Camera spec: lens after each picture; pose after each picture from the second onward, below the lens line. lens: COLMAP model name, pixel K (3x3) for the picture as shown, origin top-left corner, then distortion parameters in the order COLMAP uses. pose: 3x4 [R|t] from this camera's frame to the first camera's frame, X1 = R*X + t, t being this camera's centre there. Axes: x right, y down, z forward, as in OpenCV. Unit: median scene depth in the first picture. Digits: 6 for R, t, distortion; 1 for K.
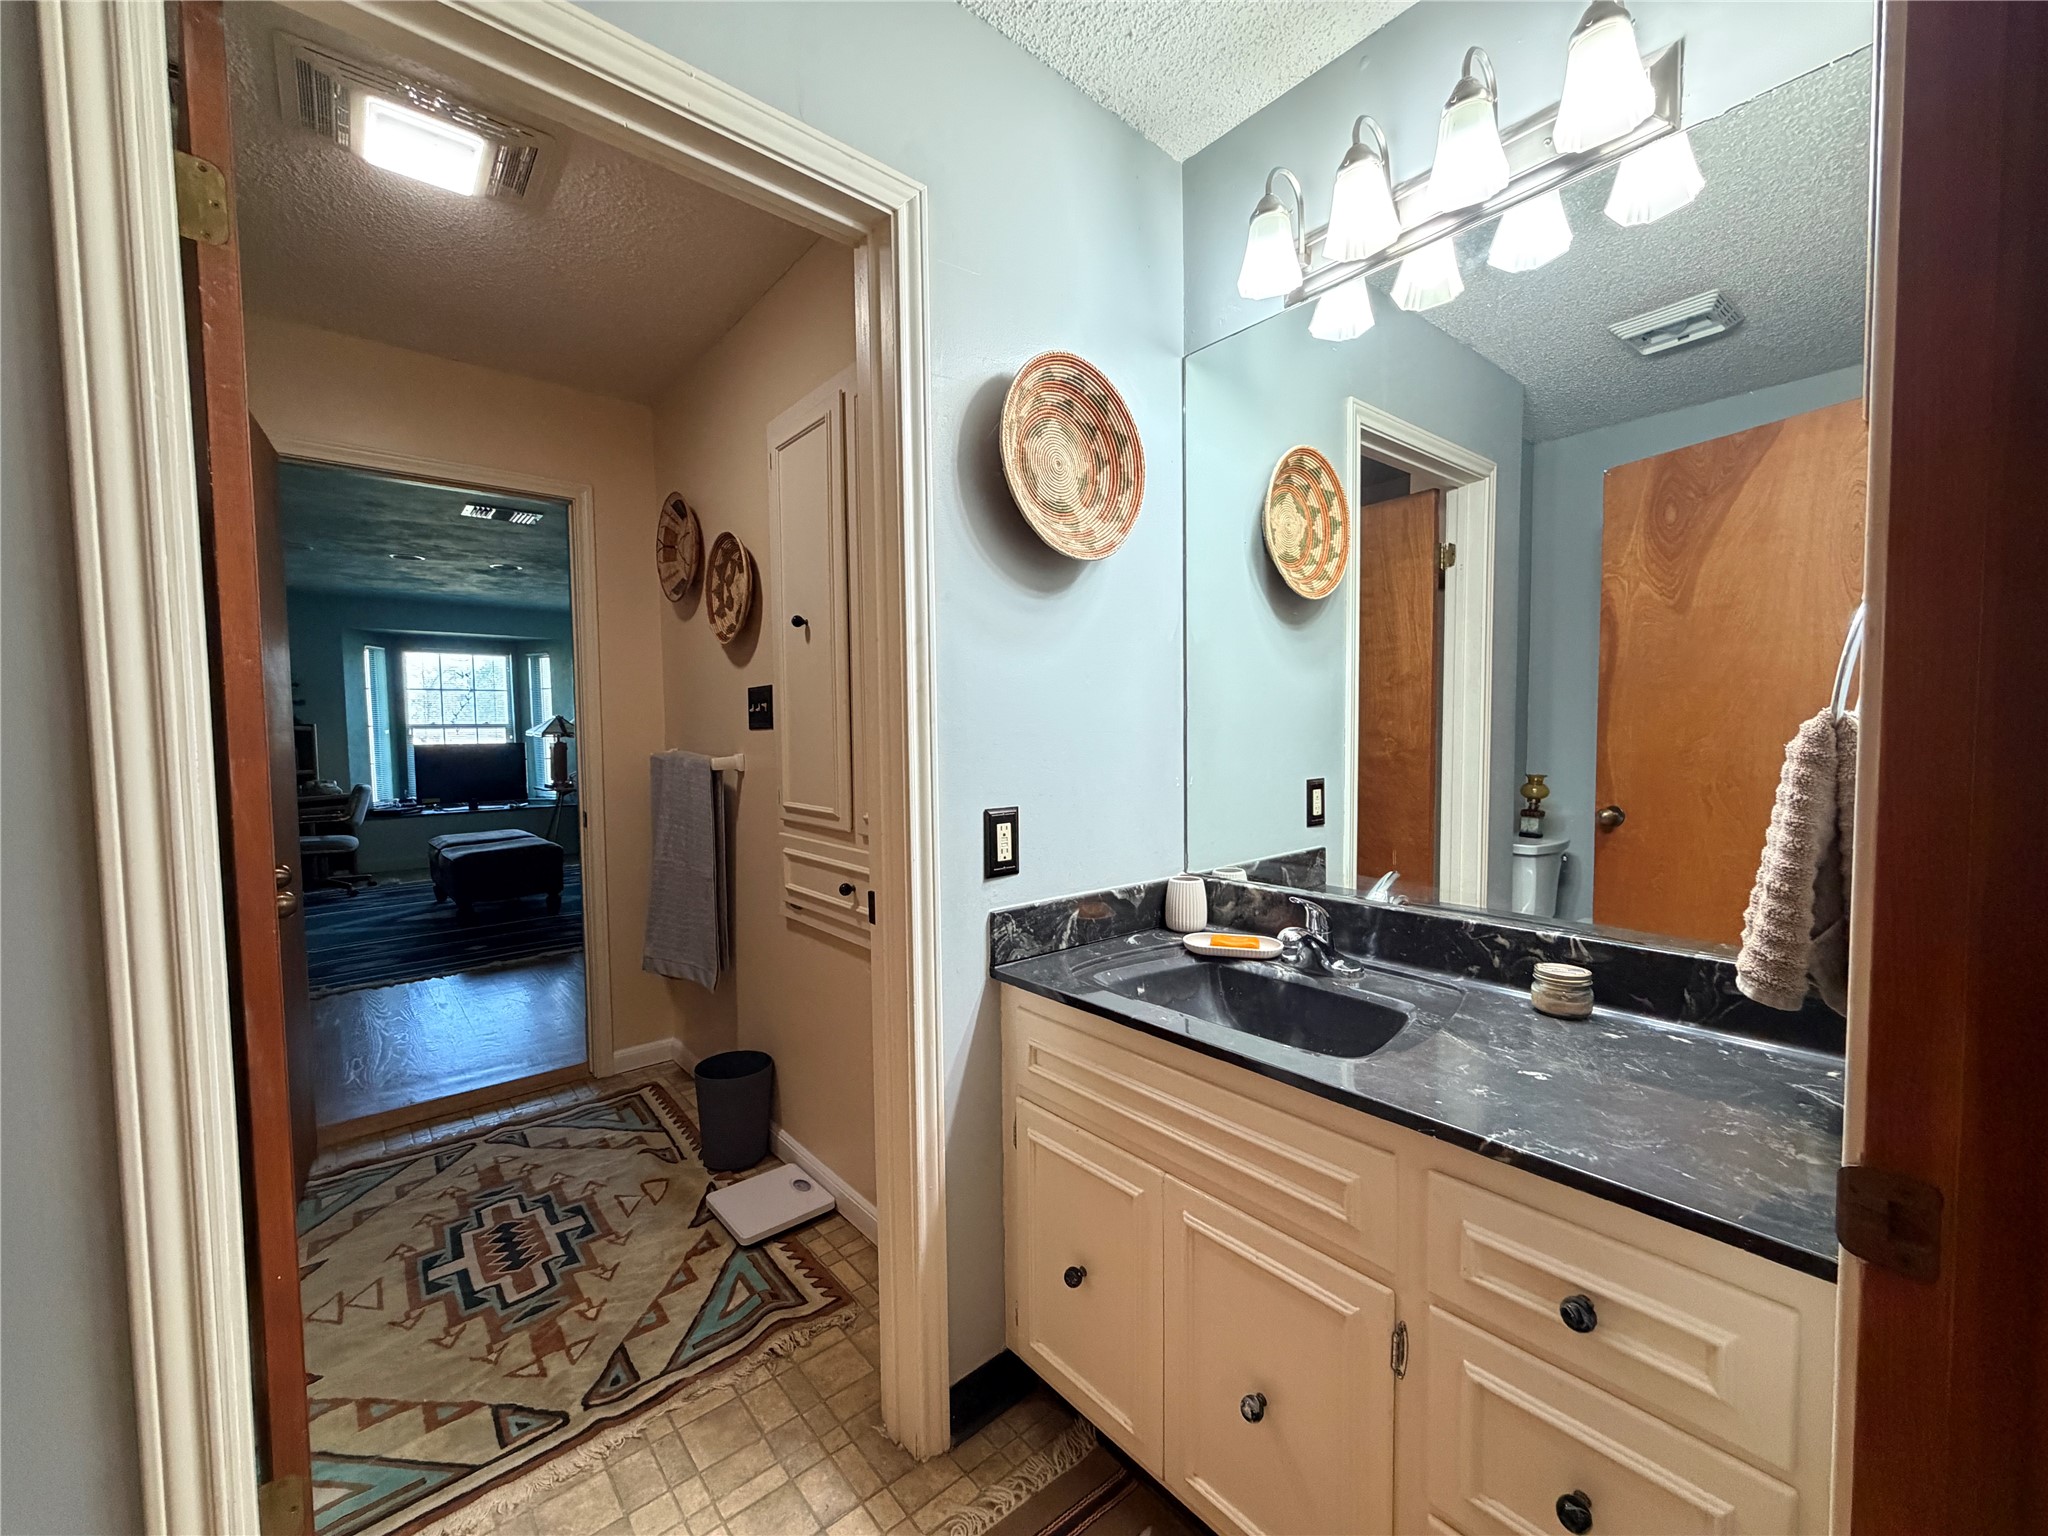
lens RADIAL K [[825.0, 0, 1017.4], [0, 825.0, 770.0], [0, 0, 1]] dist [-0.002324, 0.000746]
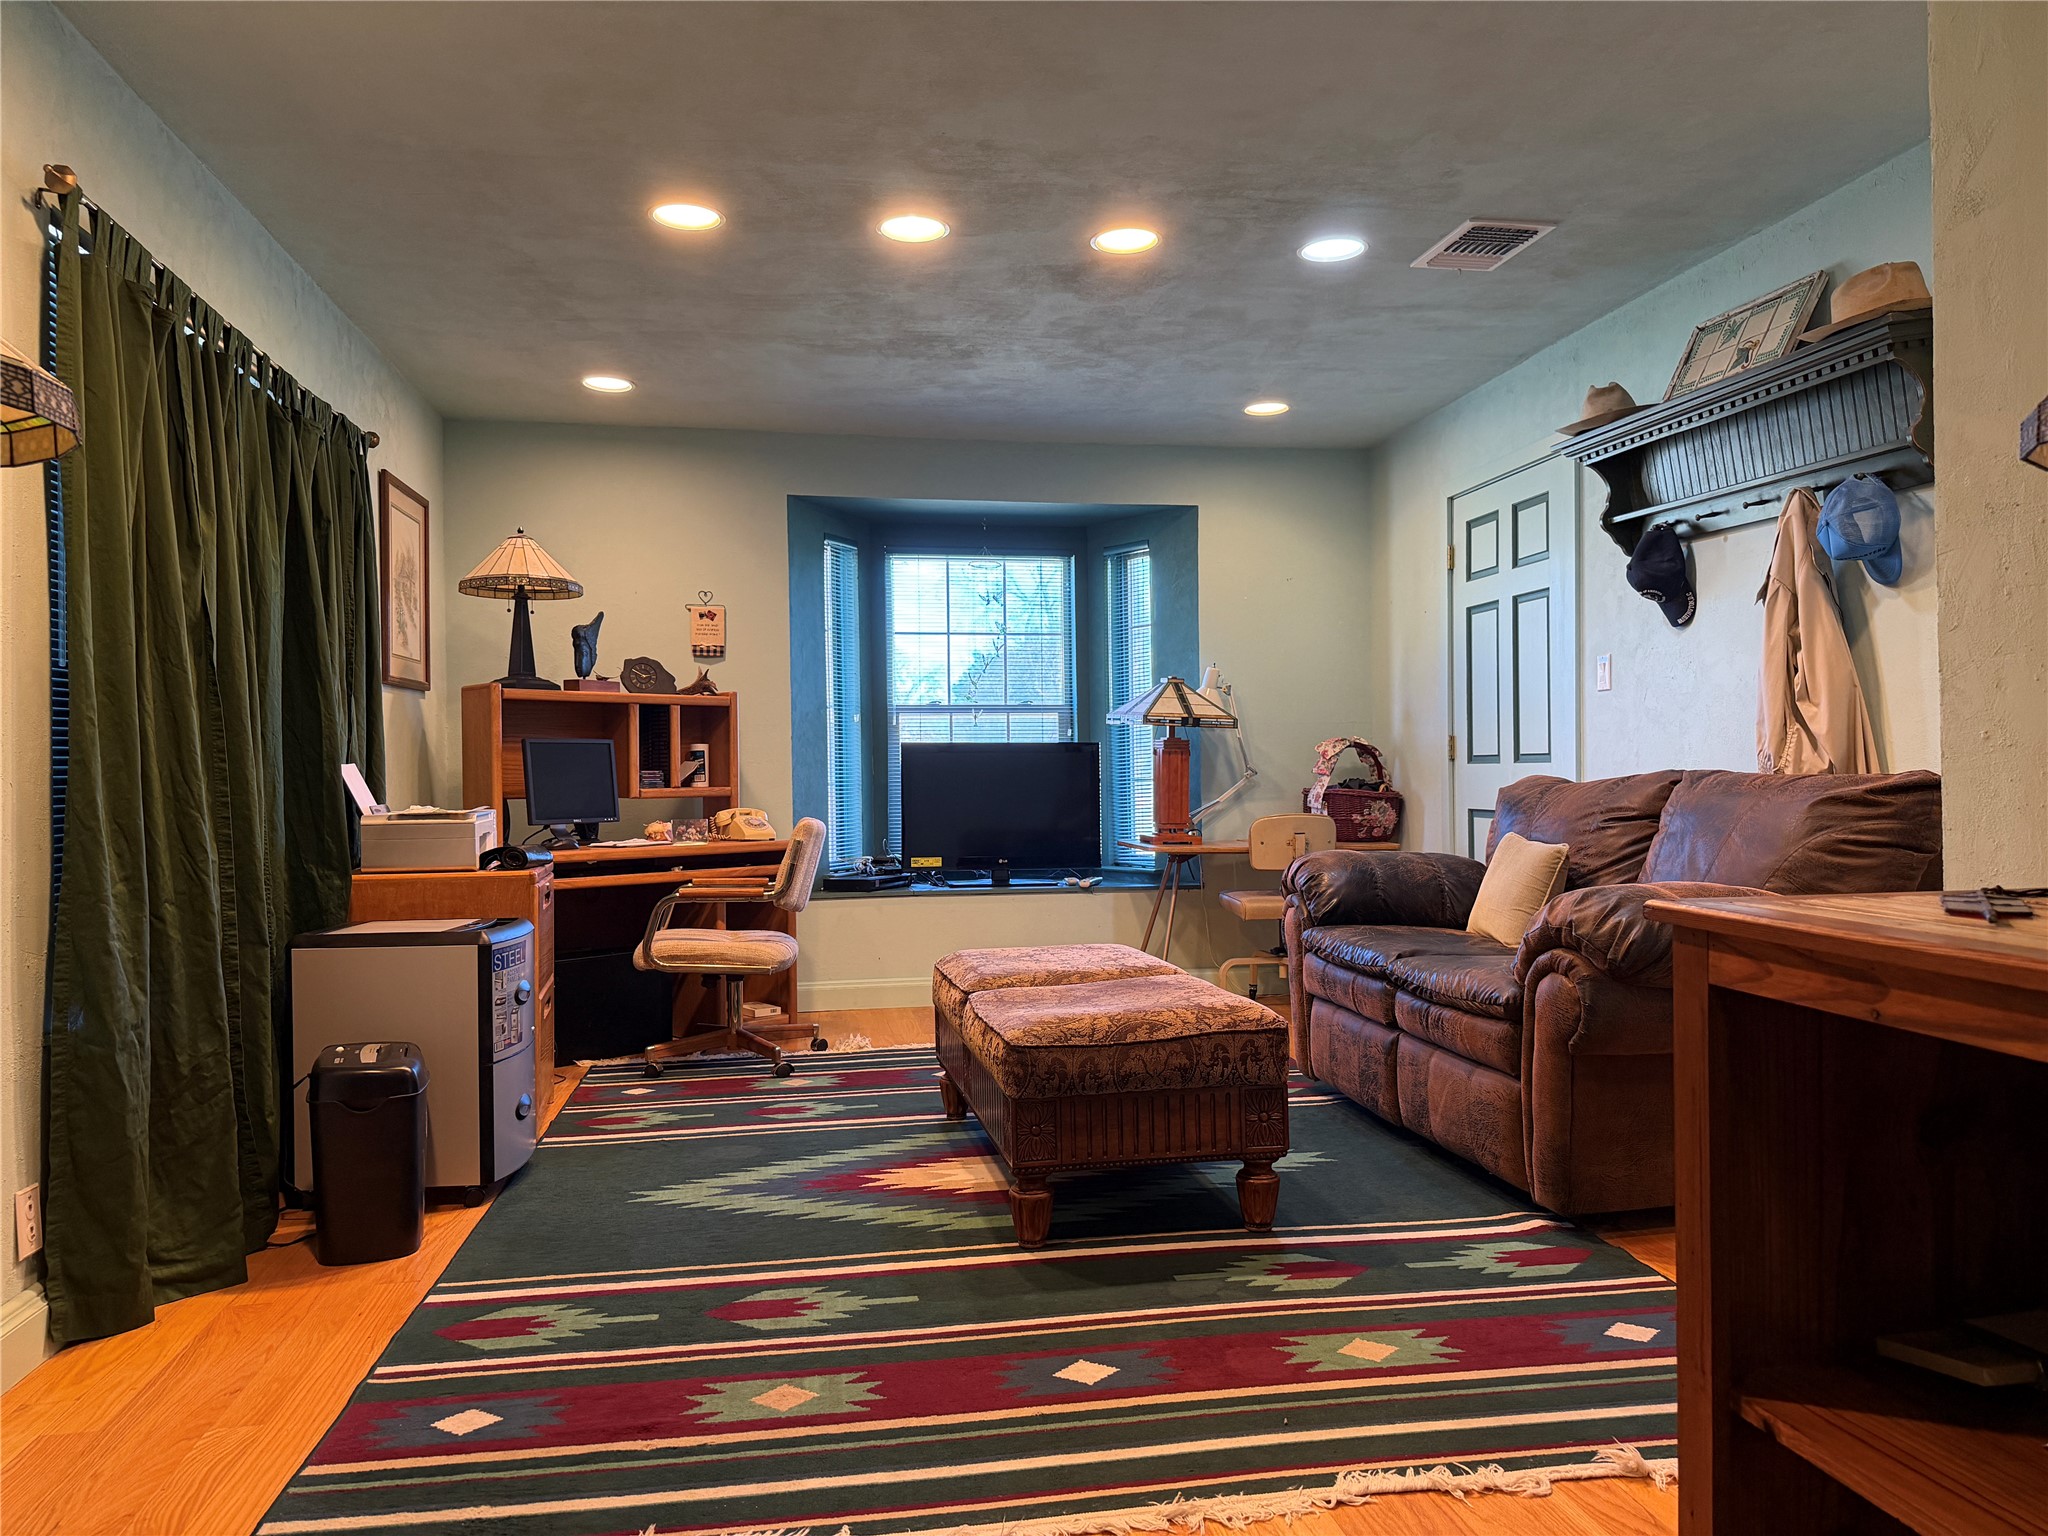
lens RADIAL K [[1438.6, 0, 1027.4], [0, 1438.6, 768.4], [0, 0, 1]] dist [0.073519, -0.090854]
pose [[0.855141, 0.012501, -0.518245, -0.249080], [-0.025737, 0.999500, -0.018357, -0.003061], [0.517757, 0.029036, 0.855035, 0.340634]]
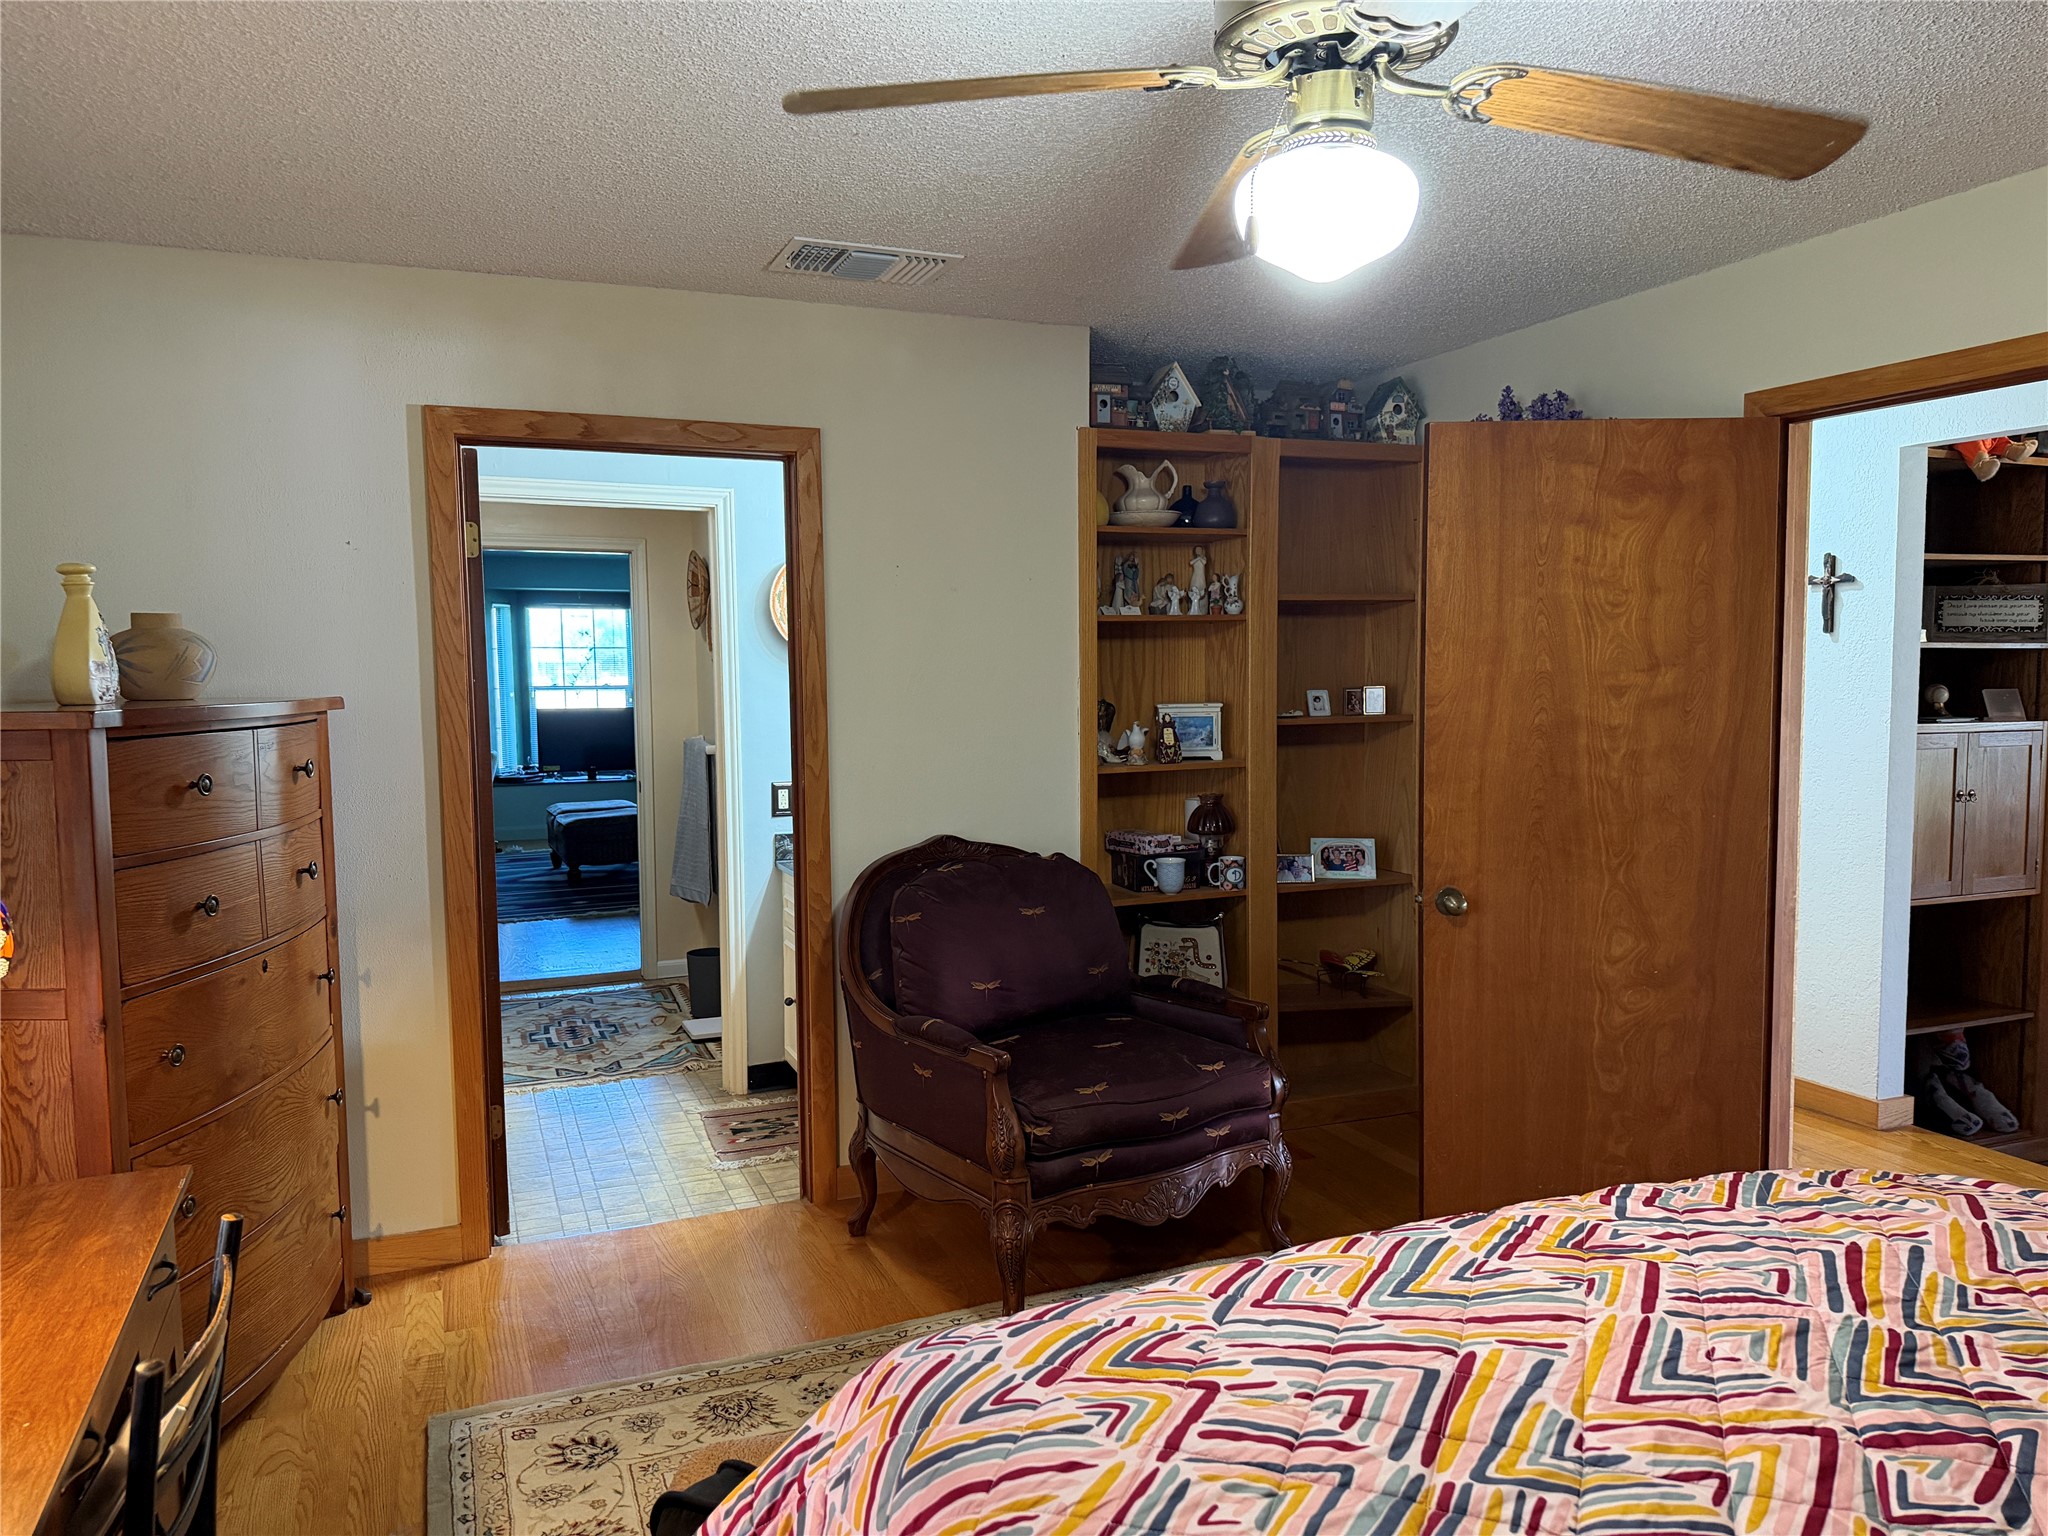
lens RADIAL K [[1438.6, 0, 1024.8], [0, 1438.6, 772.0], [0, 0, 1]] dist [0.073519, -0.090854]
pose [[0.951815, 0.026859, -0.305494, 0.334489], [-0.018931, 0.999403, 0.028885, -0.018306], [0.306088, -0.021710, 0.951756, -0.443435]]
